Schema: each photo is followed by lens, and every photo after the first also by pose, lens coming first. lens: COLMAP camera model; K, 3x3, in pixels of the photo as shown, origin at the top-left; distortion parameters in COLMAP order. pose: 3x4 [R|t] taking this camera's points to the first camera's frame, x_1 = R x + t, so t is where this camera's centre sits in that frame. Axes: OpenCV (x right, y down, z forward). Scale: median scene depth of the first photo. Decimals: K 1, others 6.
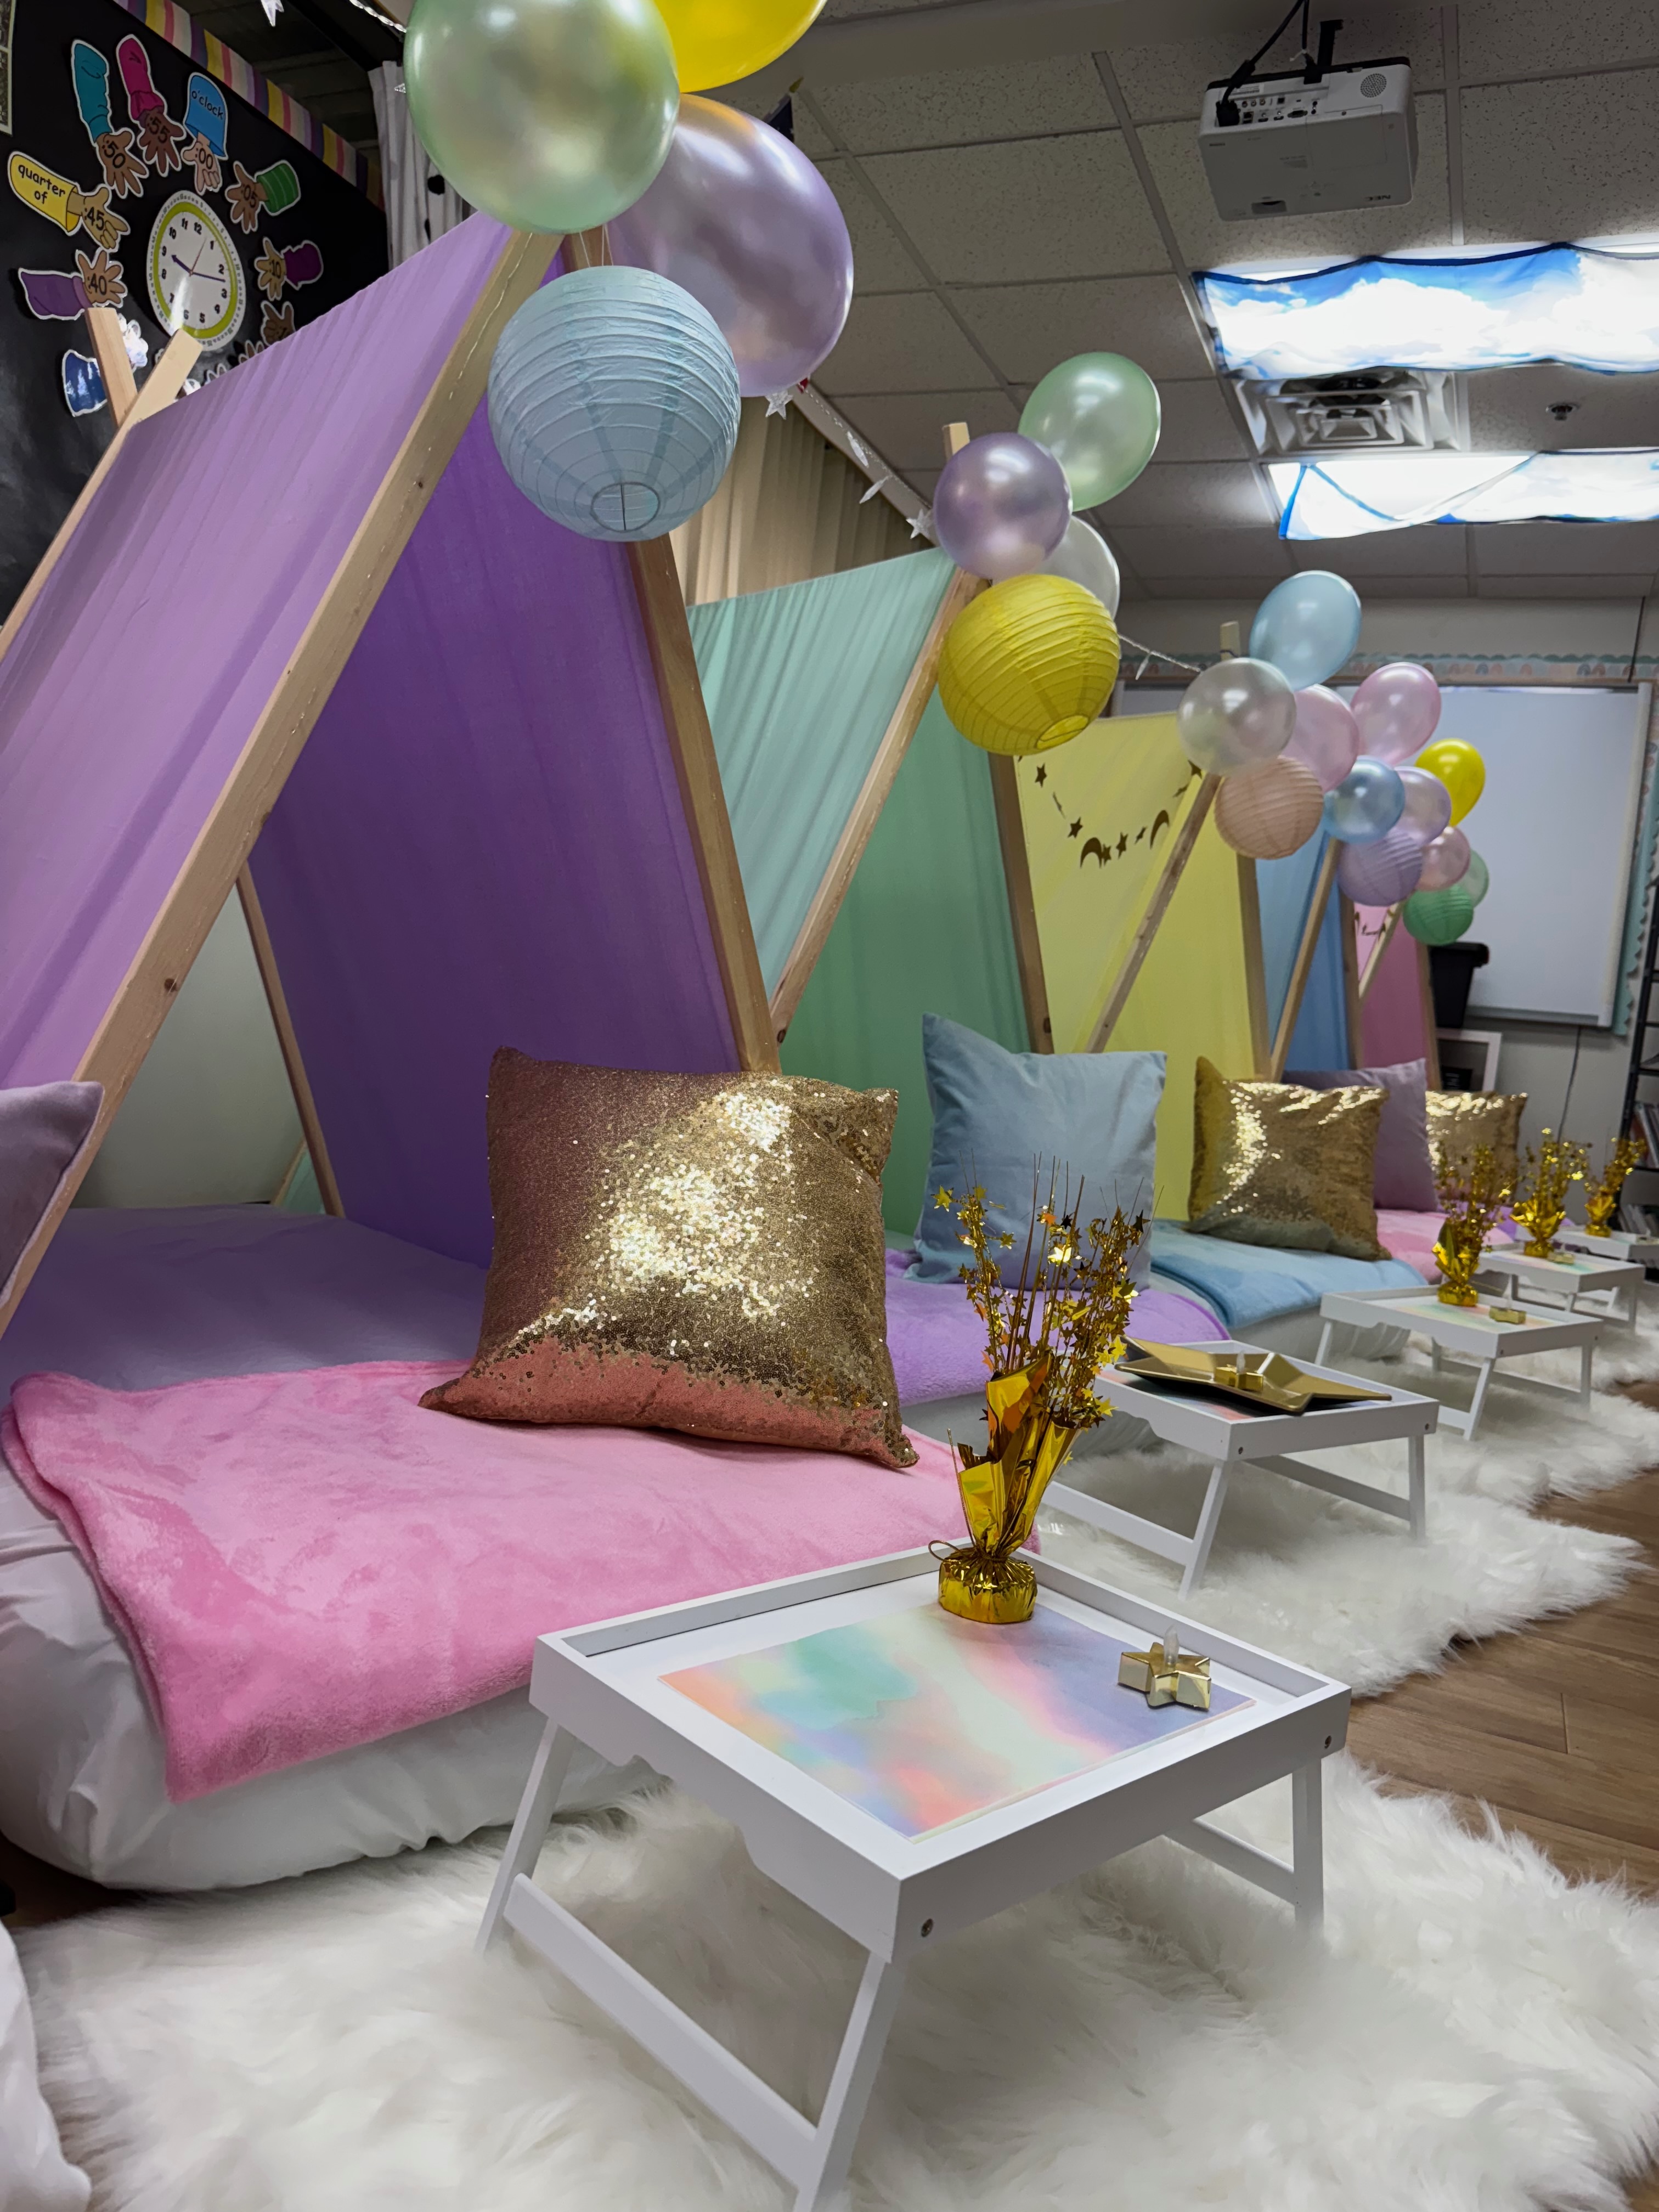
lens RADIAL K [[1551.6, 0, 799.0], [0, 1551.6, 1123.3], [0, 0, 1]] dist [0.022258, -0.033287]
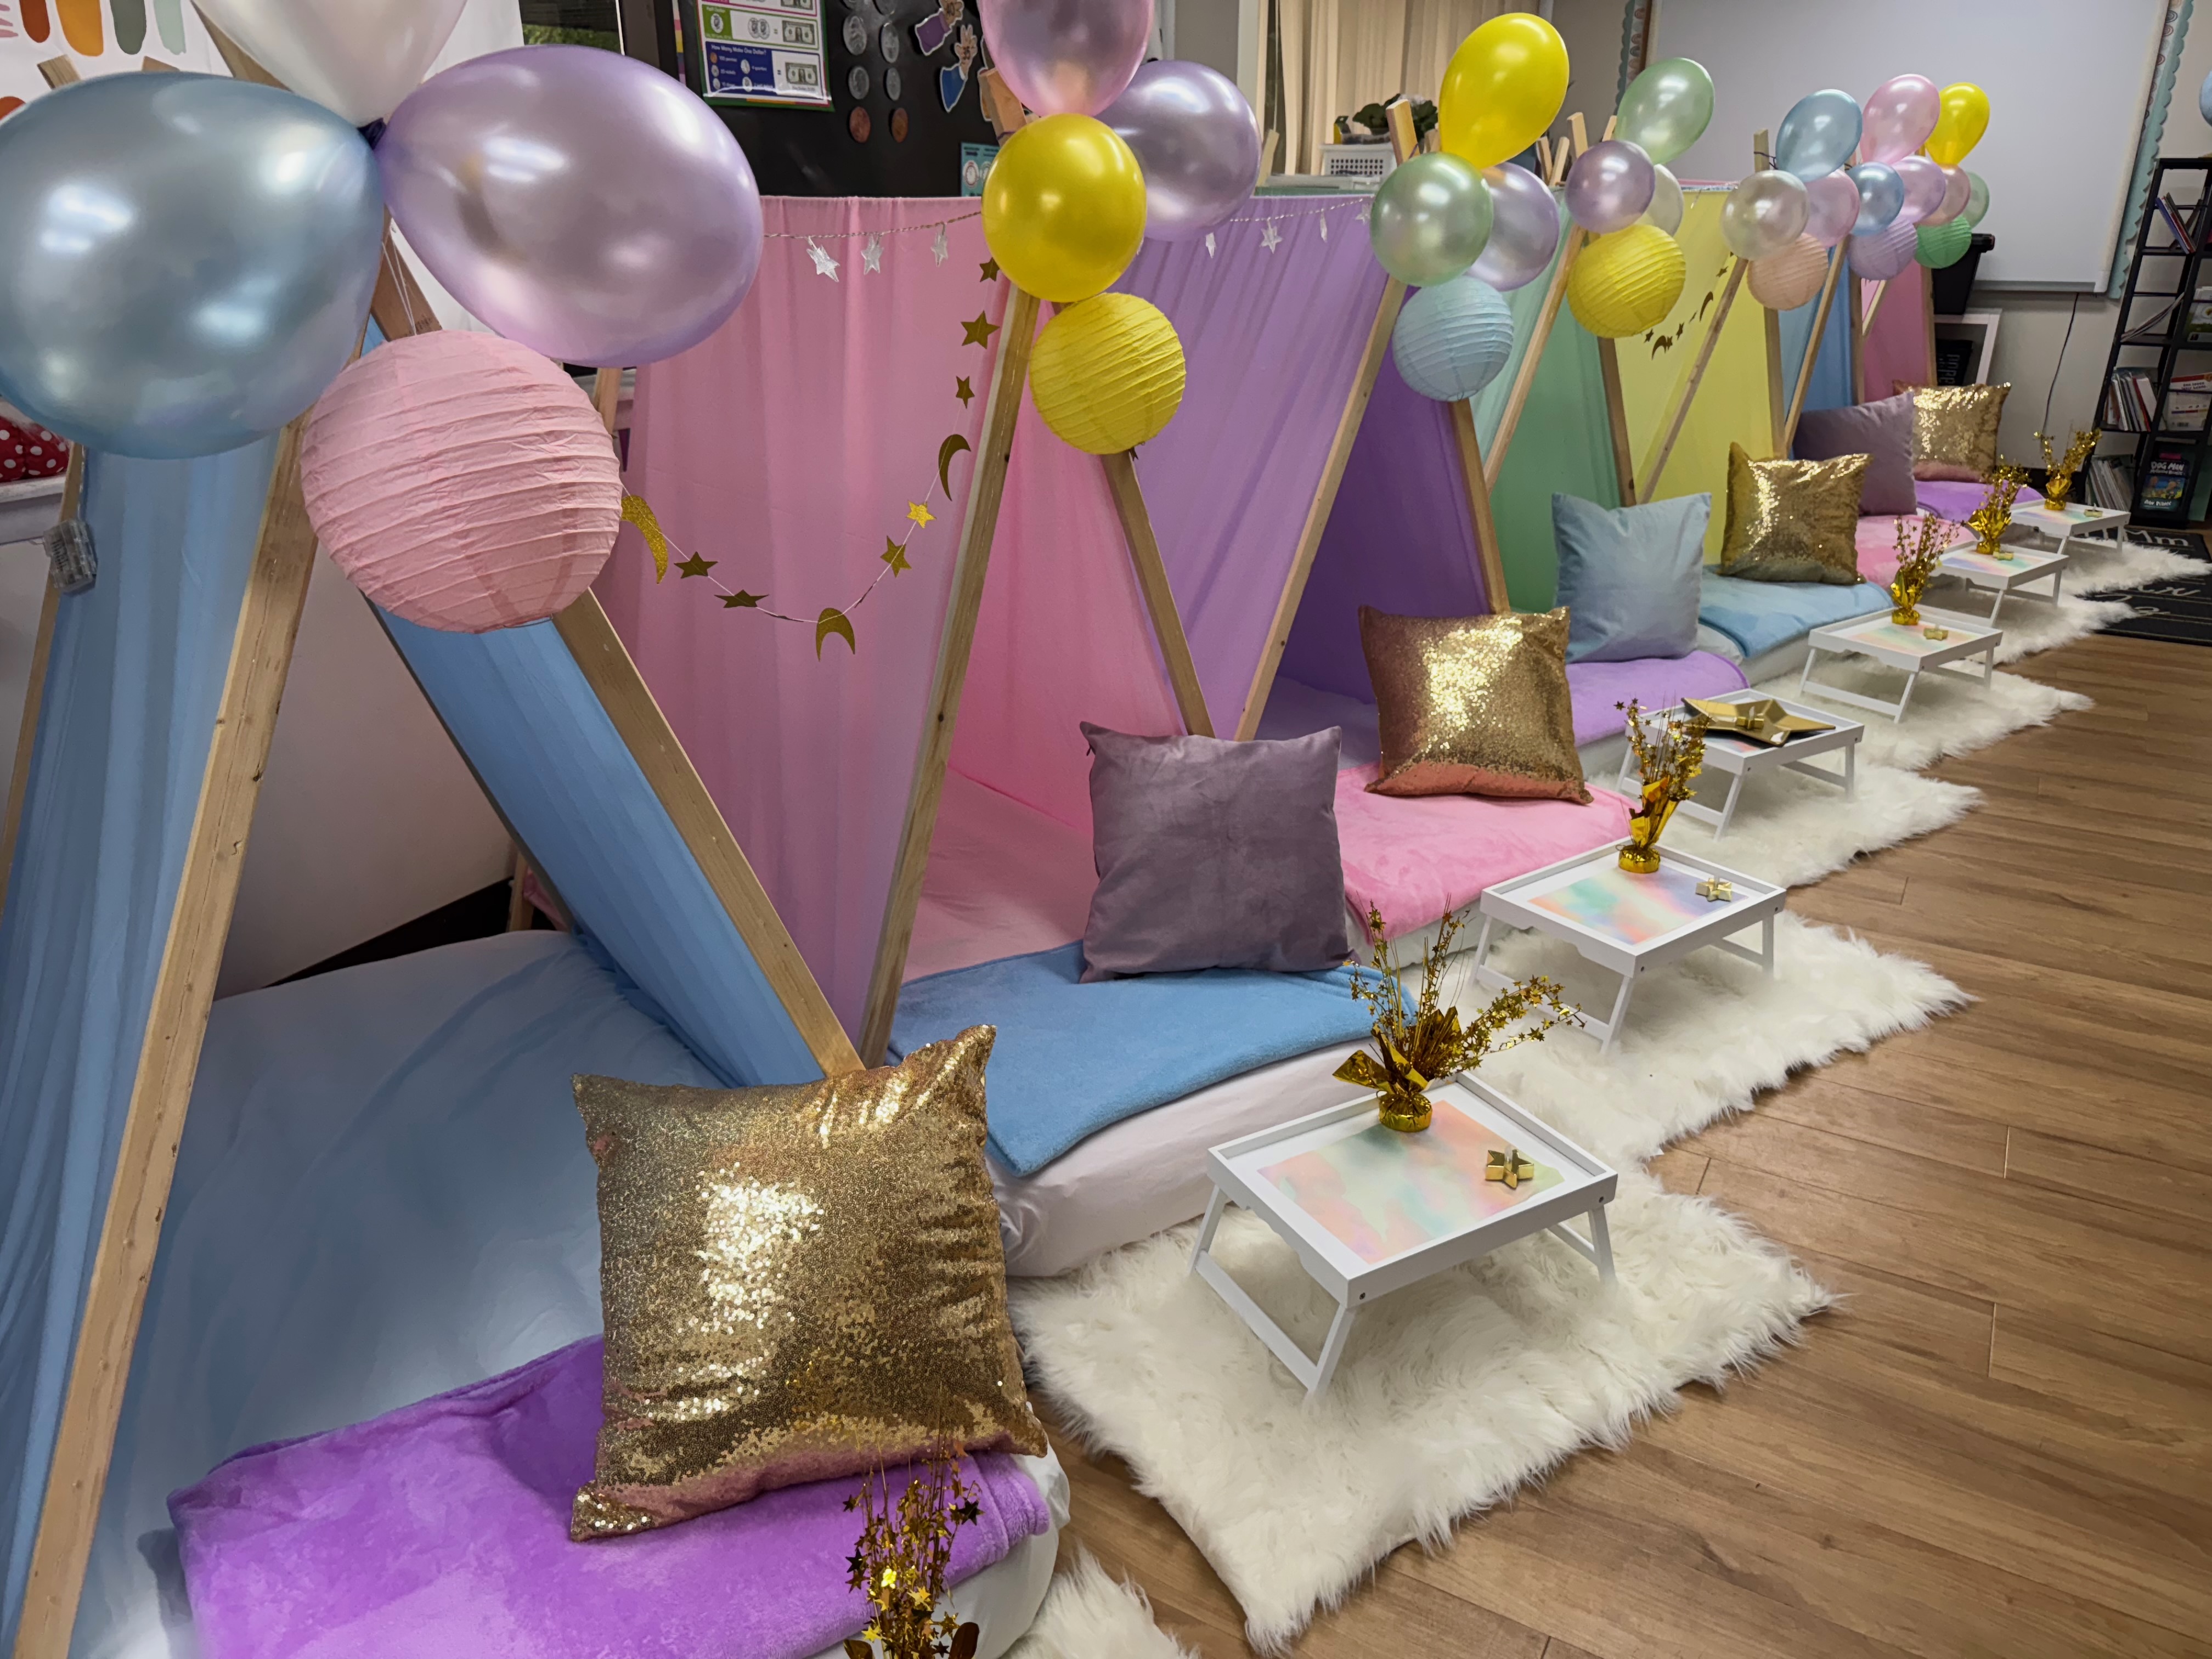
lens RADIAL K [[1551.6, 0, 1102.3], [0, 1551.6, 842.1], [0, 0, 1]] dist [0.022258, -0.033287]
pose [[0.989068, -0.061836, -0.133872, -0.266679], [0.101813, 0.943078, 0.316604, -0.408271], [0.106674, -0.326772, 0.939064, -0.965075]]
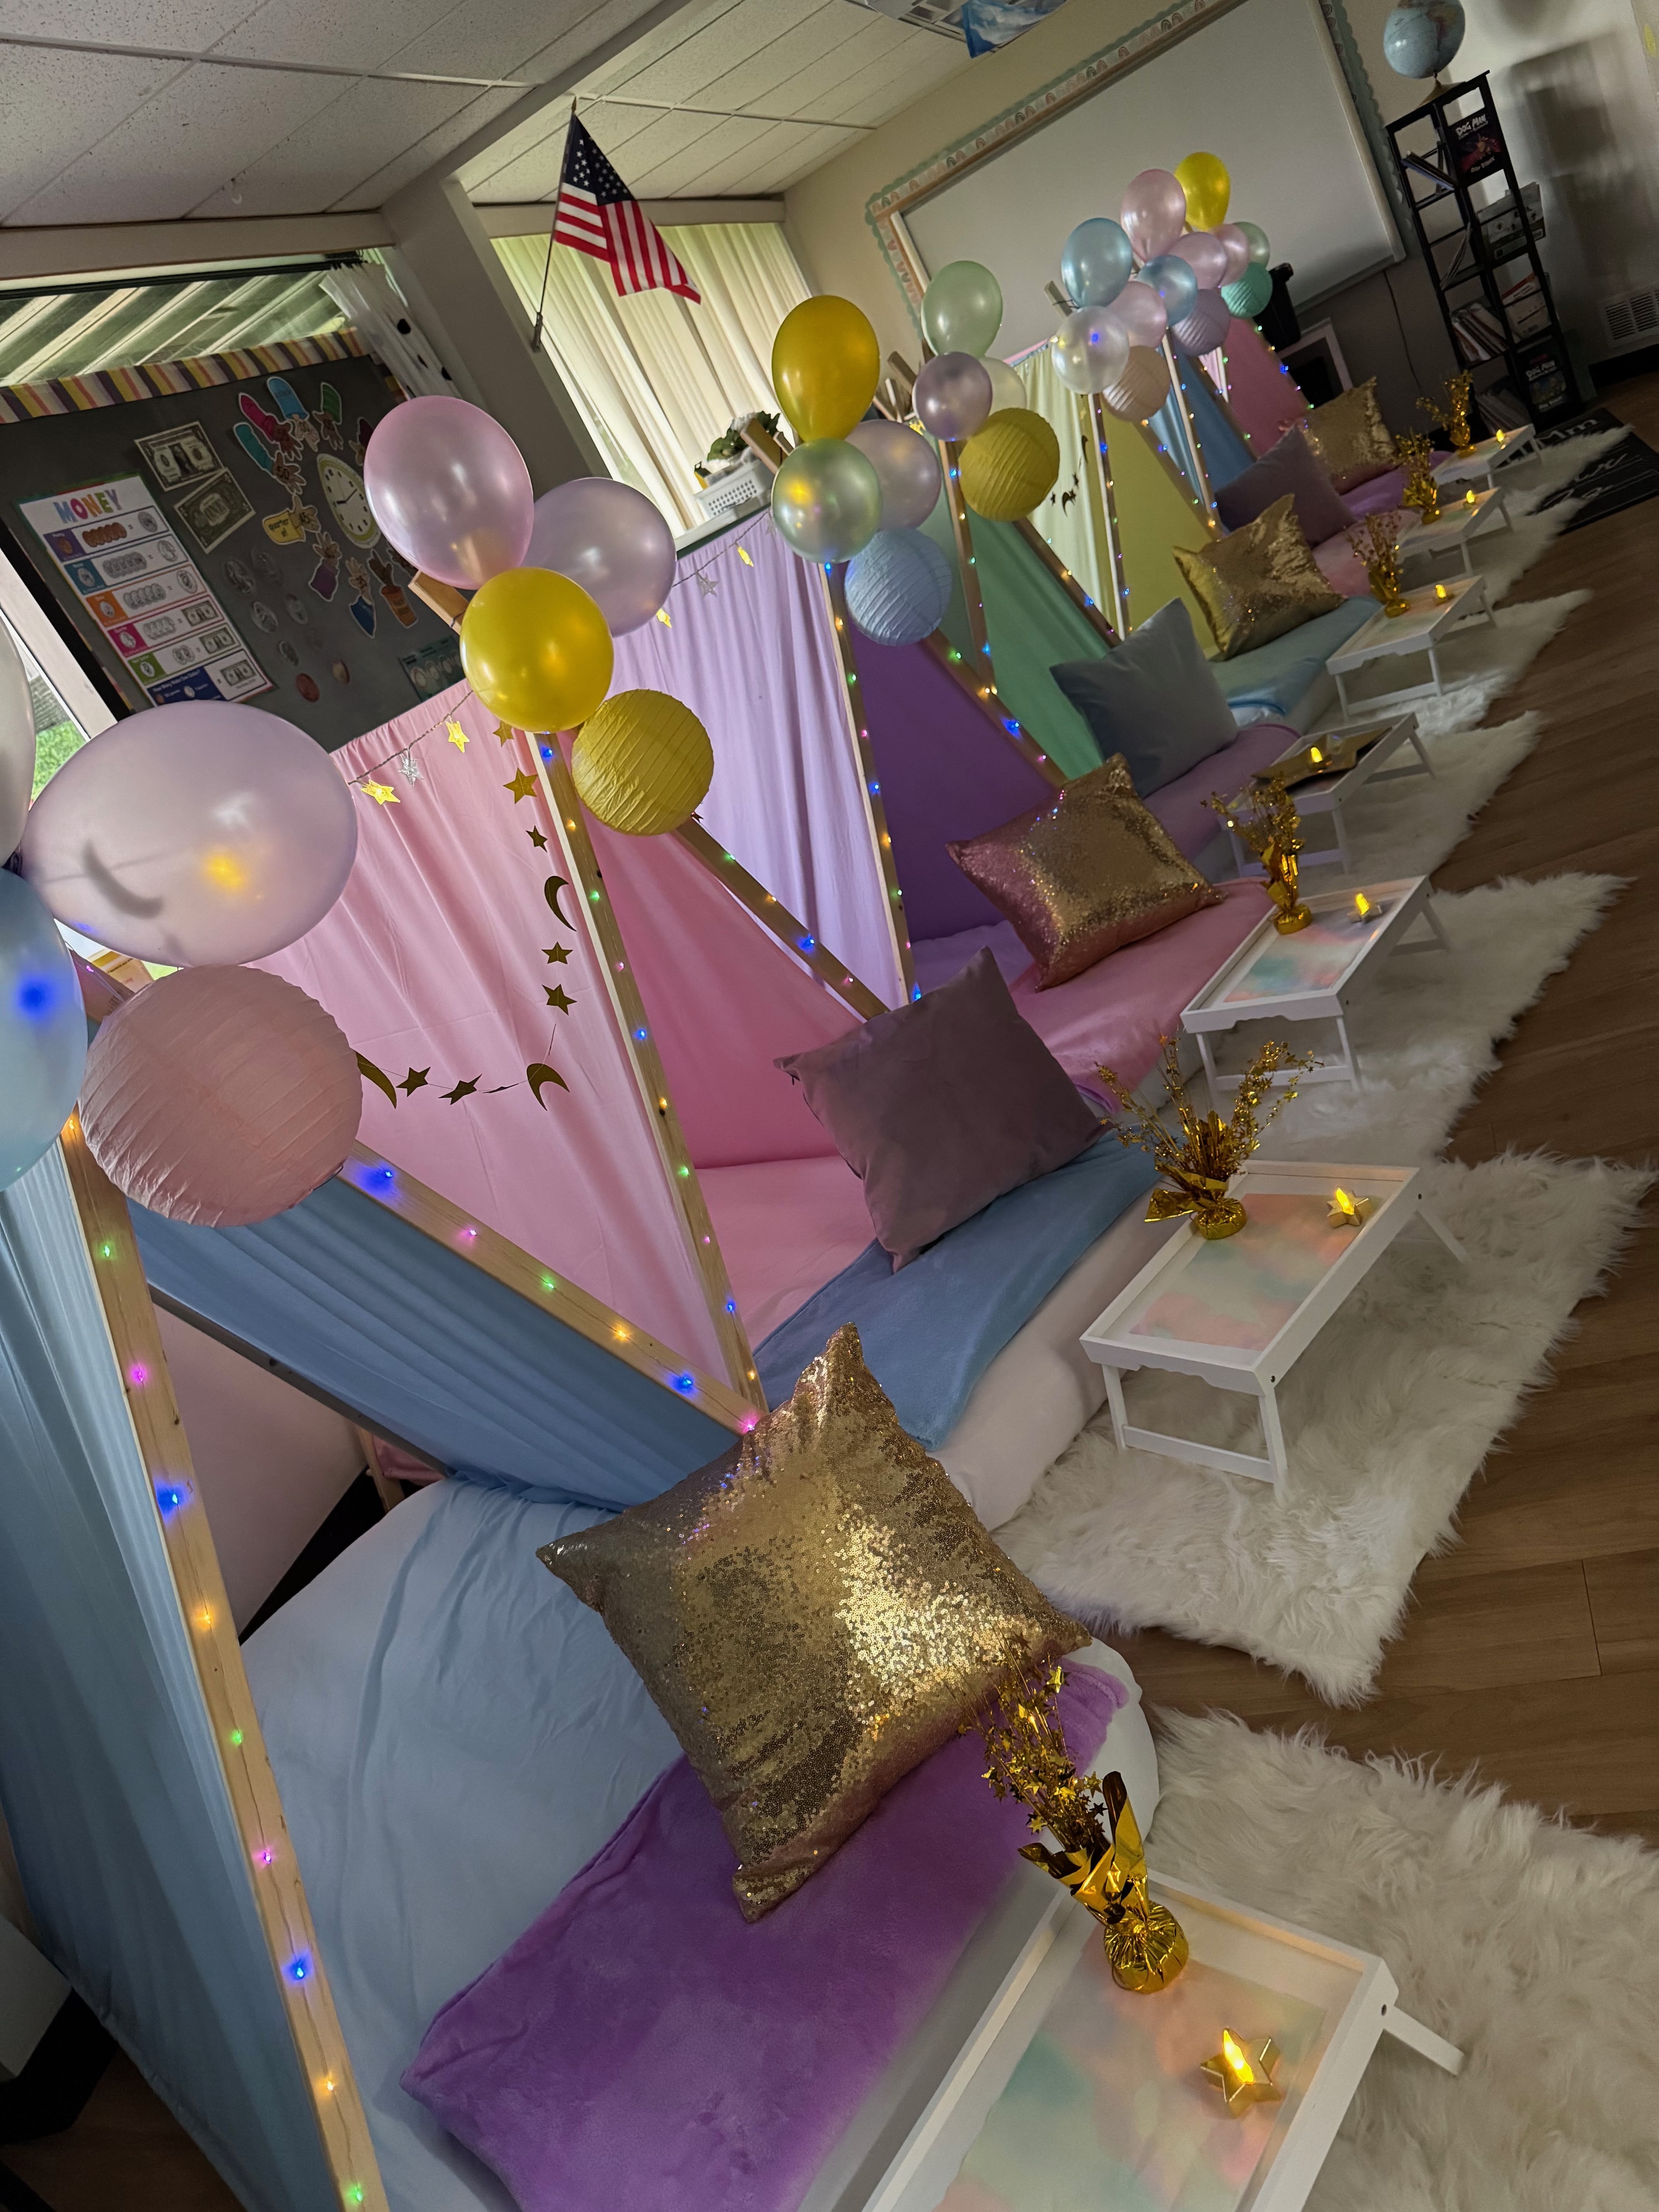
lens RADIAL K [[1551.6, 0, 832.0], [0, 1551.6, 1109.1], [0, 0, 1]] dist [0.022258, -0.033287]
pose [[0.830061, -0.548322, -0.101693, -0.295627], [0.553337, 0.787107, 0.272545, -0.407022], [-0.069399, -0.282499, 0.956754, -1.062359]]
